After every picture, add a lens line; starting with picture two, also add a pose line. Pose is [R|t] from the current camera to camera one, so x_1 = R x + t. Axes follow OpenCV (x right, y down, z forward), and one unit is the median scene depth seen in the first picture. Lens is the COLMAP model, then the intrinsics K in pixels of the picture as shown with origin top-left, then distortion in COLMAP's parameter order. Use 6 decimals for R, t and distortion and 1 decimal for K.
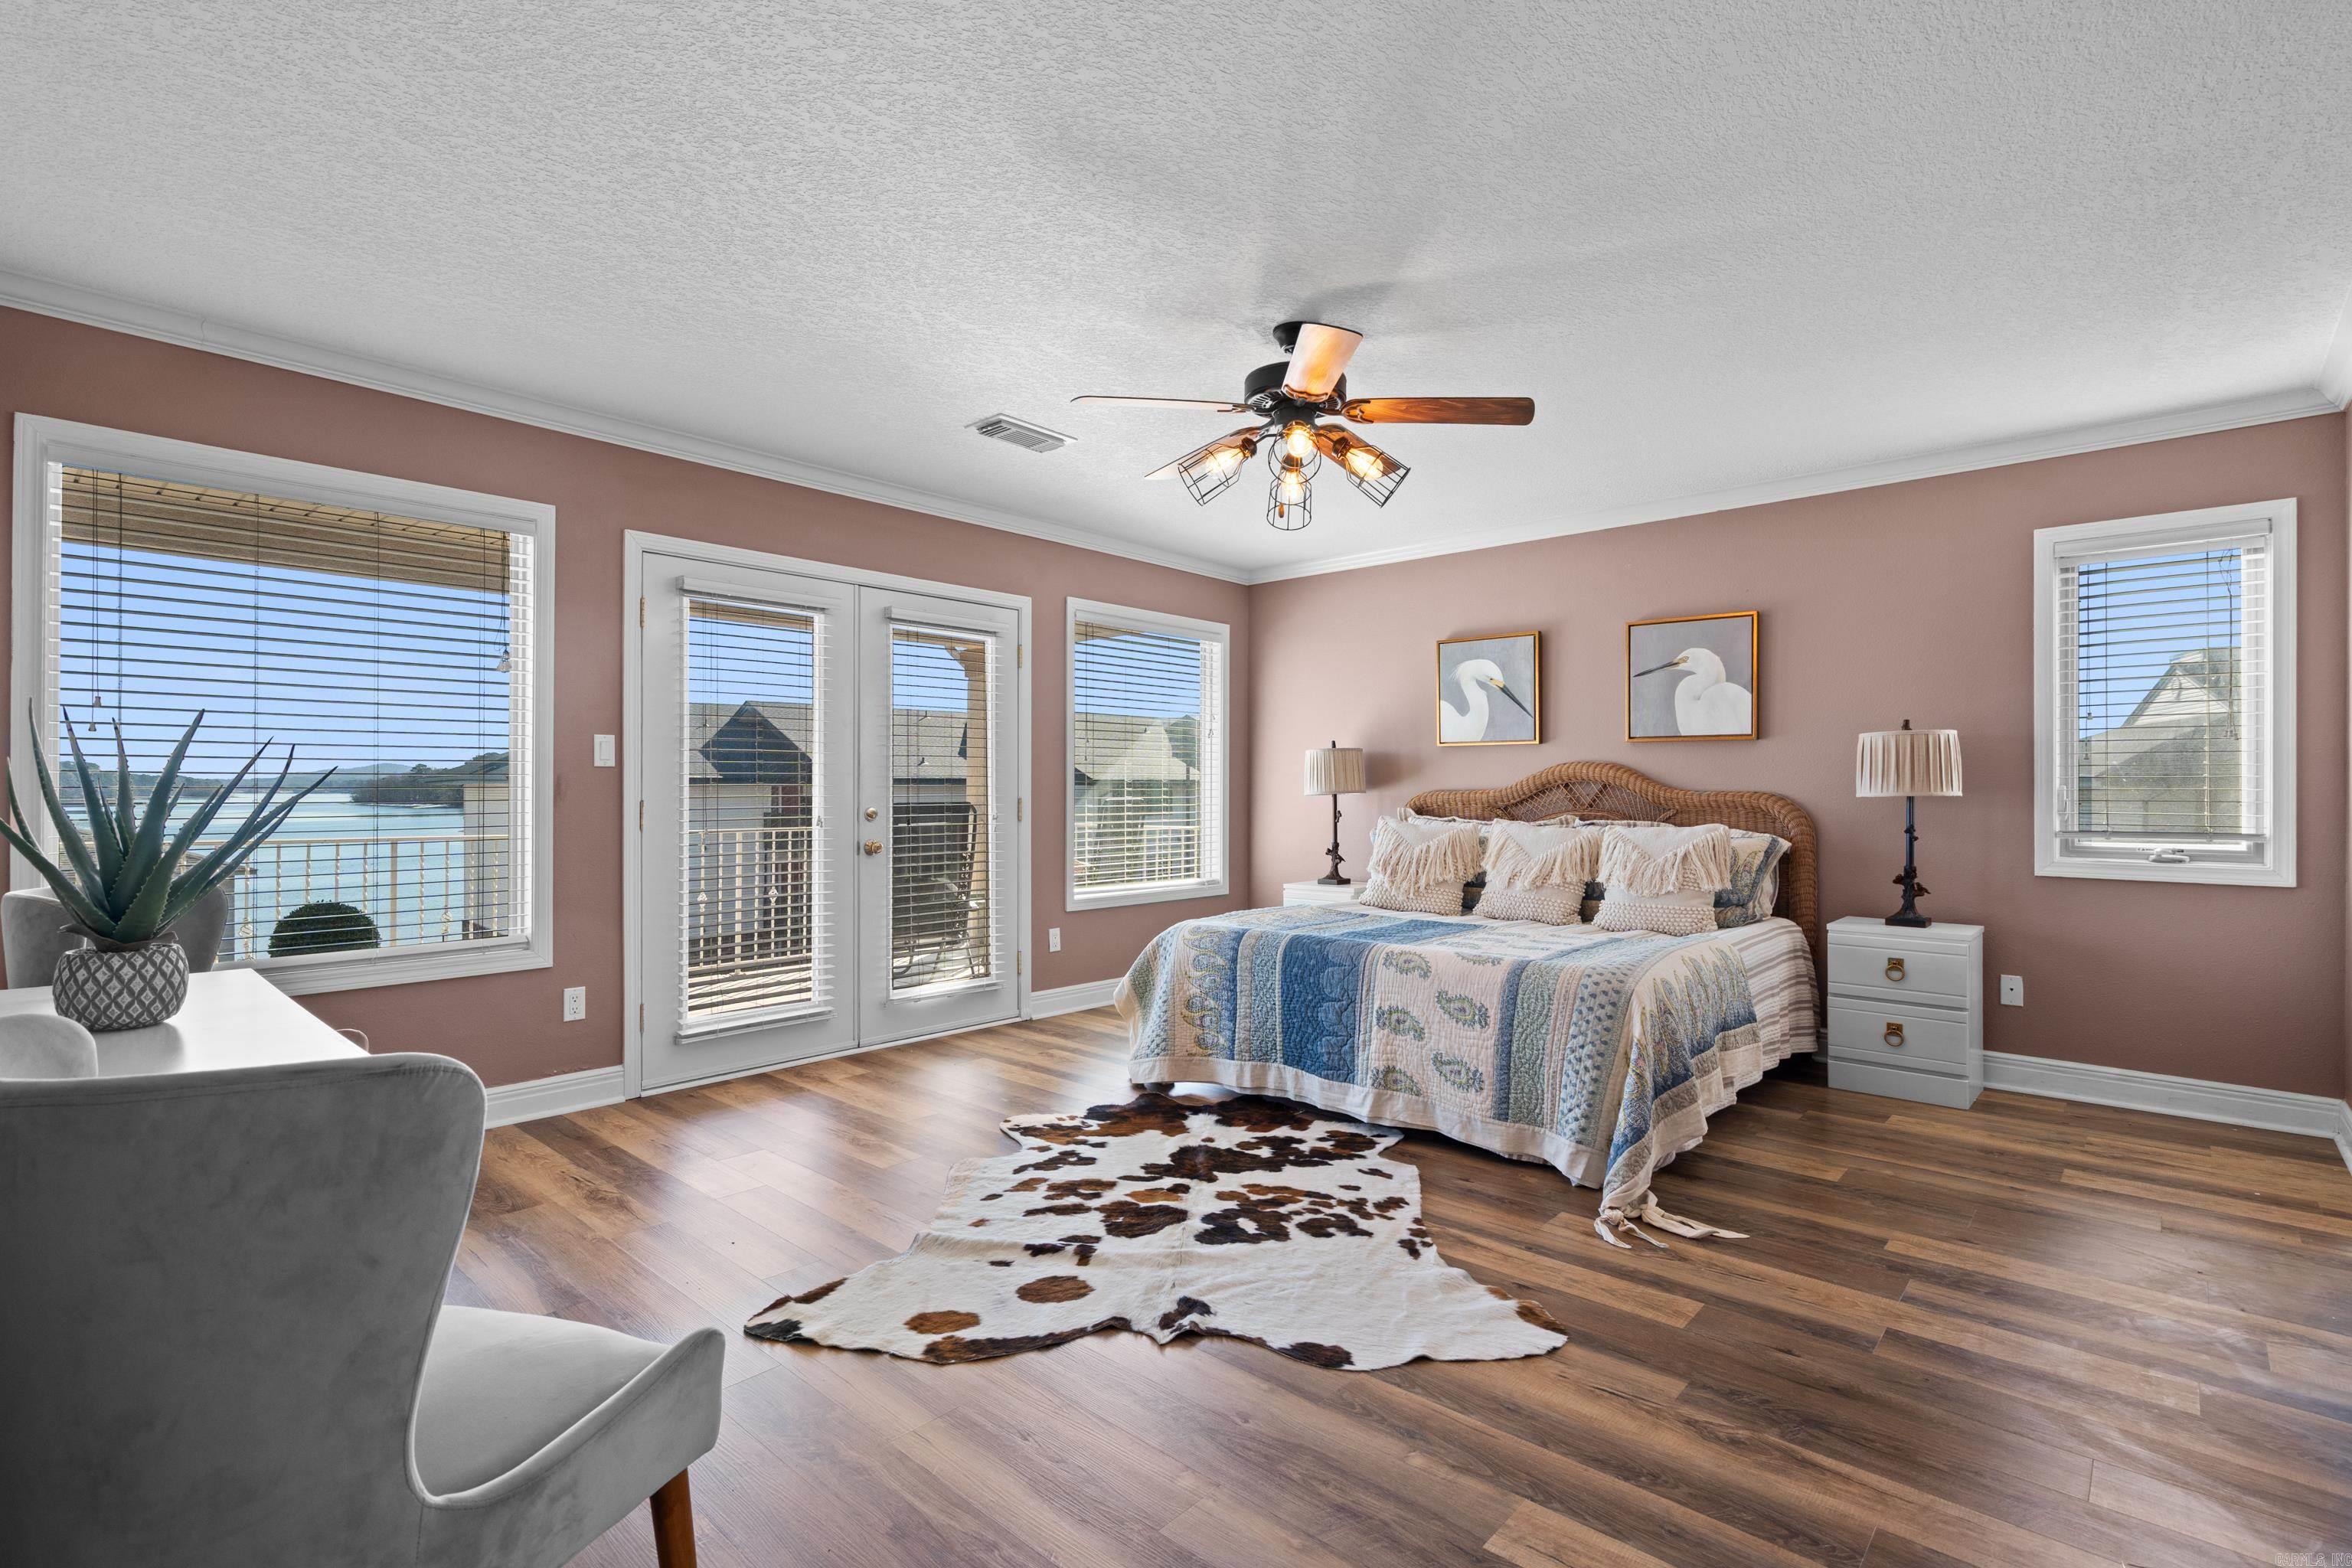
lens RADIAL K [[1091.2, 0, 1176.0], [0, 1091.2, 784.0], [0, 0, 1]] dist [-0.002287, 0.000054]
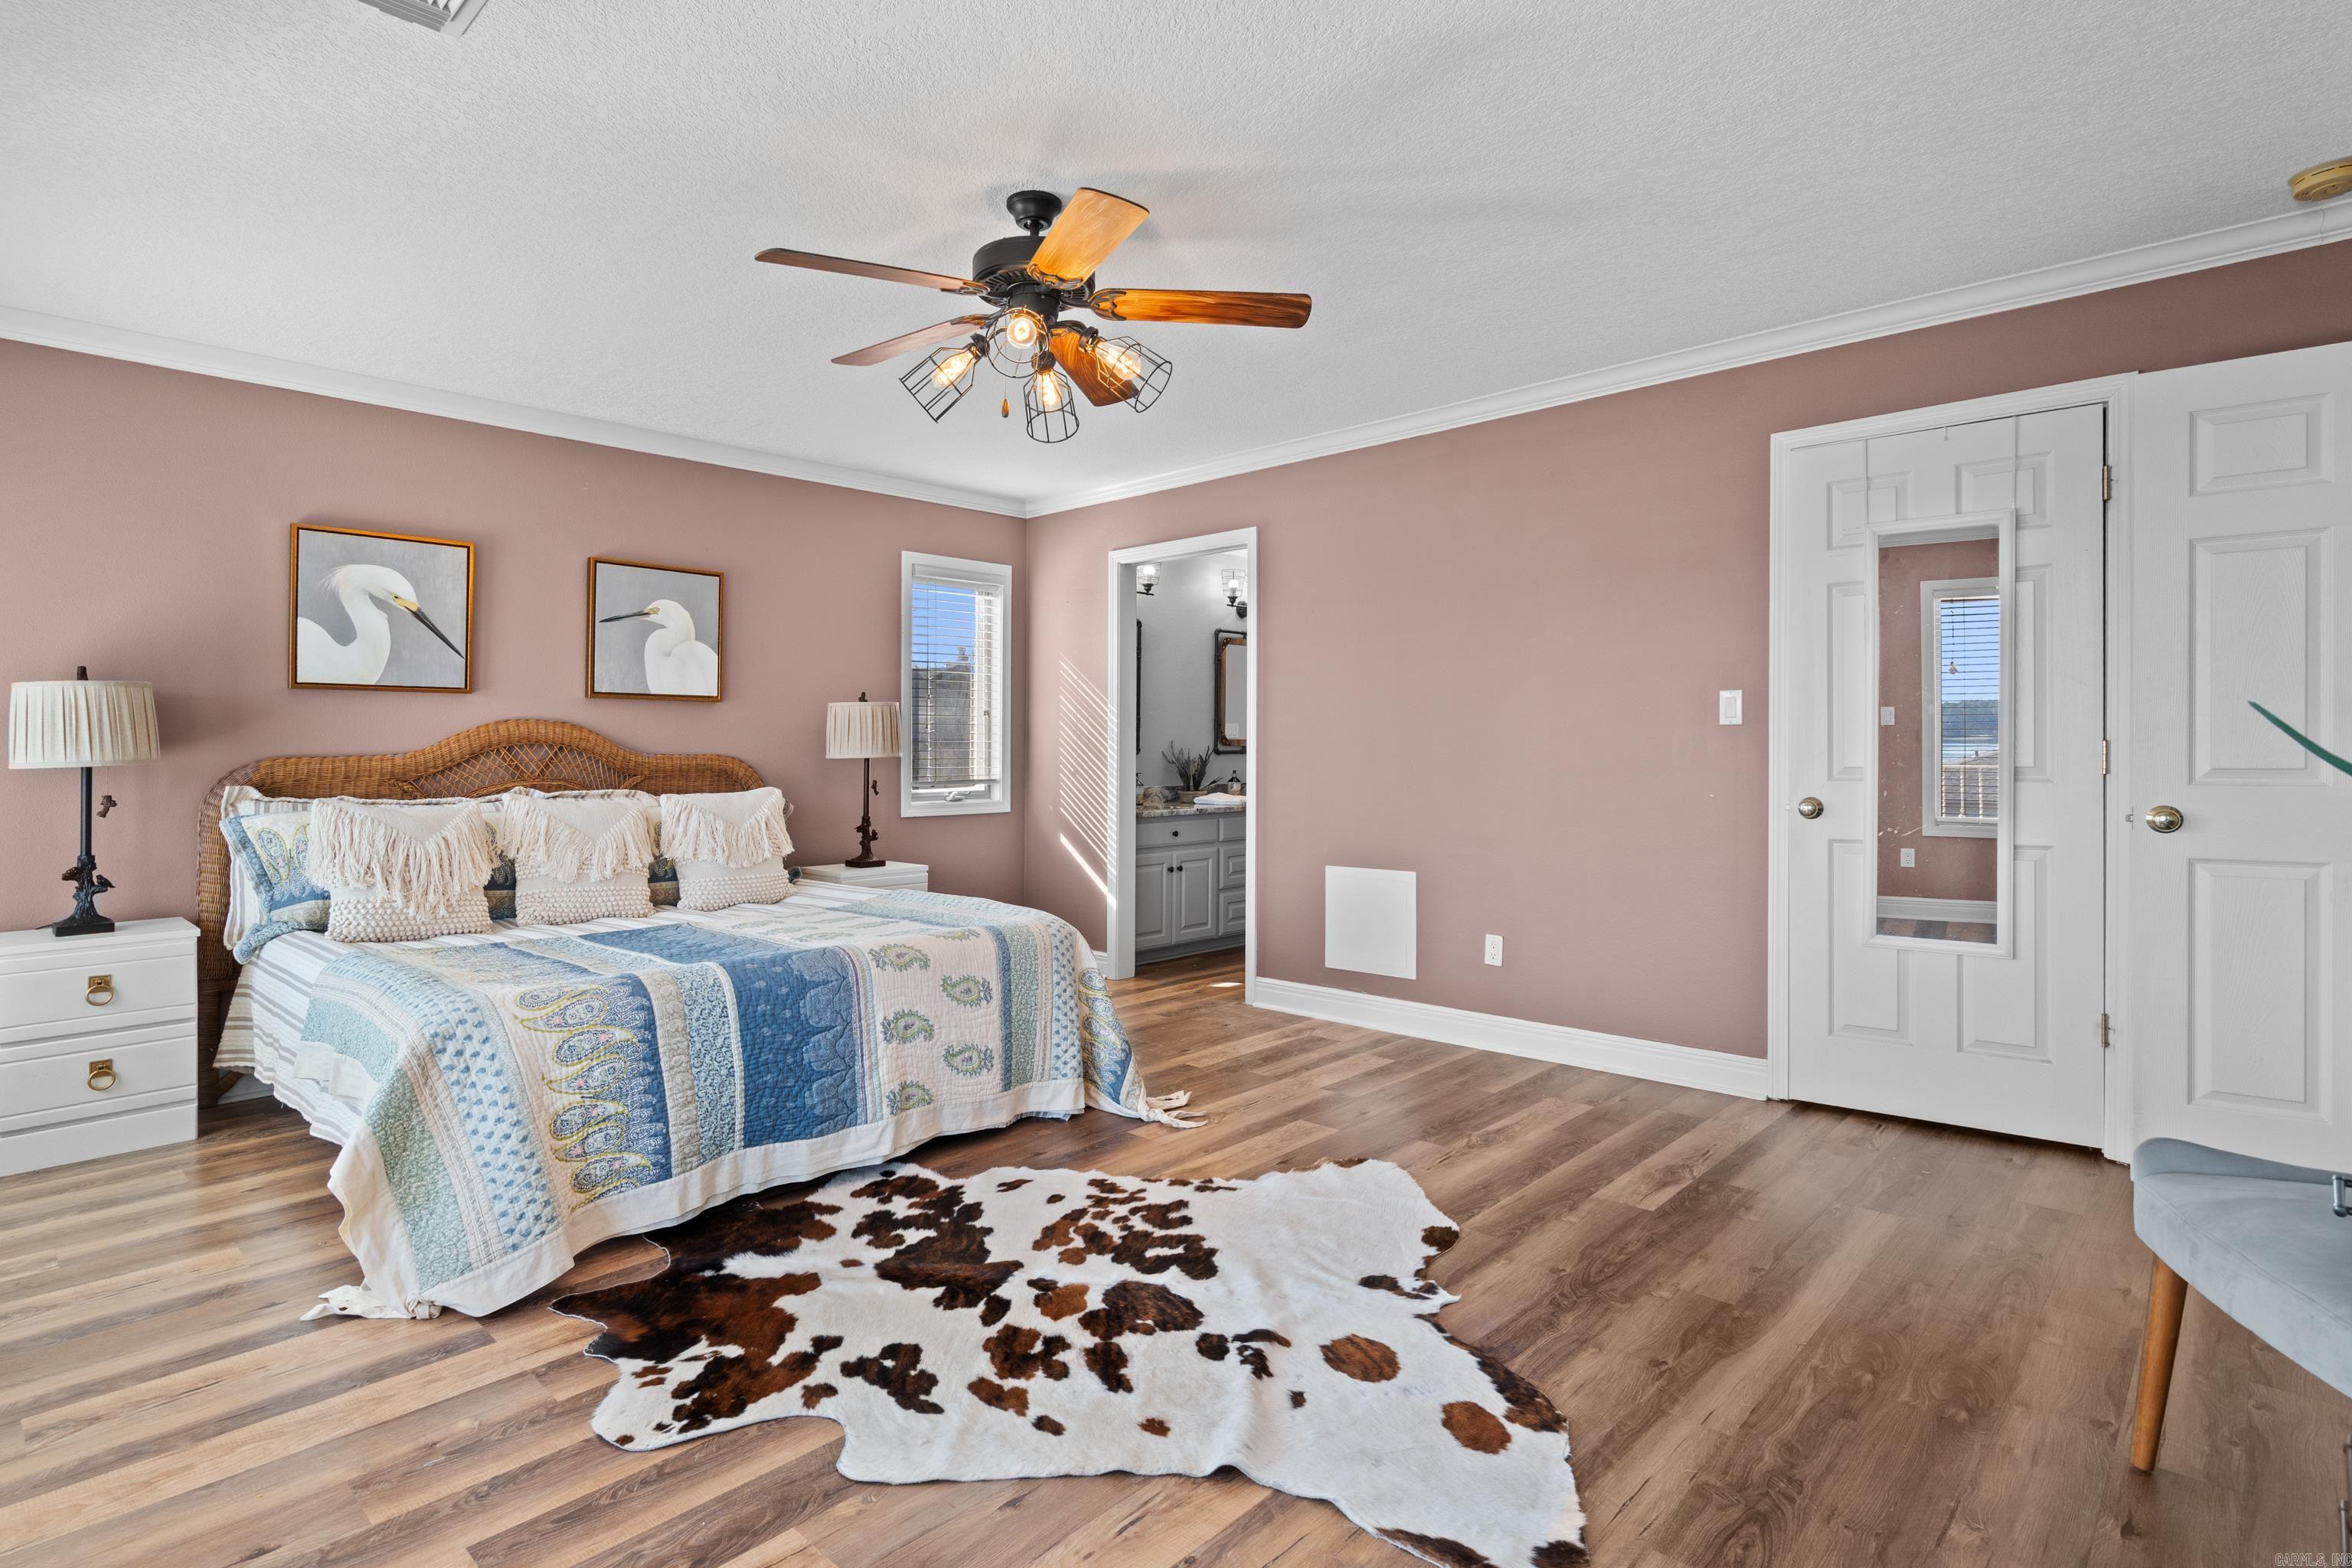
lens RADIAL K [[1170.4, 0, 1125.2], [0, 1170.4, 755.1], [0, 0, 1]] dist [-0.001635, -0.000173]
pose [[0.044012, -0.006480, 0.999010, -0.694974], [-0.001001, 0.999978, 0.006530, 0.000191], [-0.999031, -0.001288, 0.044004, 0.789943]]
